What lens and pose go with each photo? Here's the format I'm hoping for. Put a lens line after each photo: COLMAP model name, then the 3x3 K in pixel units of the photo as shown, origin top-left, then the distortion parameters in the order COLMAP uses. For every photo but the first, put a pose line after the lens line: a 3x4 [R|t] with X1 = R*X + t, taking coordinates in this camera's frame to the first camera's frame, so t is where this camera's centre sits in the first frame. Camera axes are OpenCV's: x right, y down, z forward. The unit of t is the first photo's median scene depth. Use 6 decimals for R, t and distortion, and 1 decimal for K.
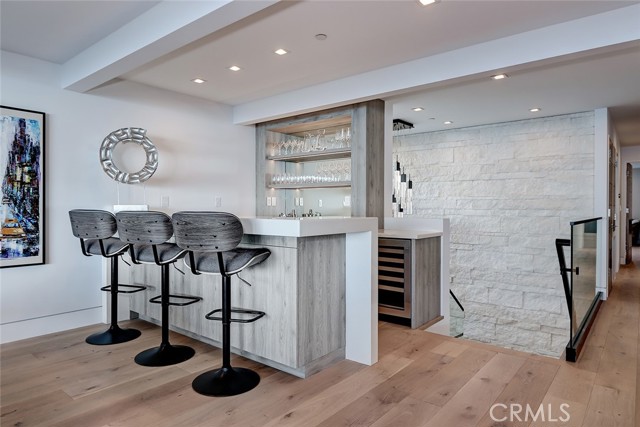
lens RADIAL K [[397.8, 0, 313.5], [0, 397.8, 214.1], [0, 0, 1]] dist [0.034531, 0.000487]
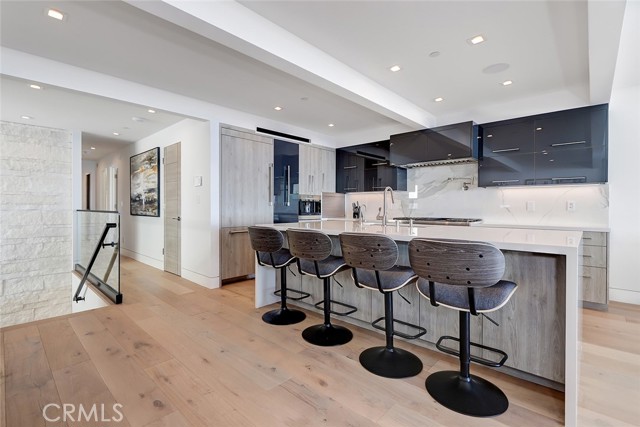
lens RADIAL K [[301.0, 0, 319.7], [0, 301.0, 211.6], [0, 0, 1]] dist [-0.001362, 0.000277]
pose [[0.073551, -0.015887, 0.997165, -0.241418], [0.012040, 0.999814, 0.015041, 0.007791], [-0.997219, 0.010899, 0.073729, 0.098243]]
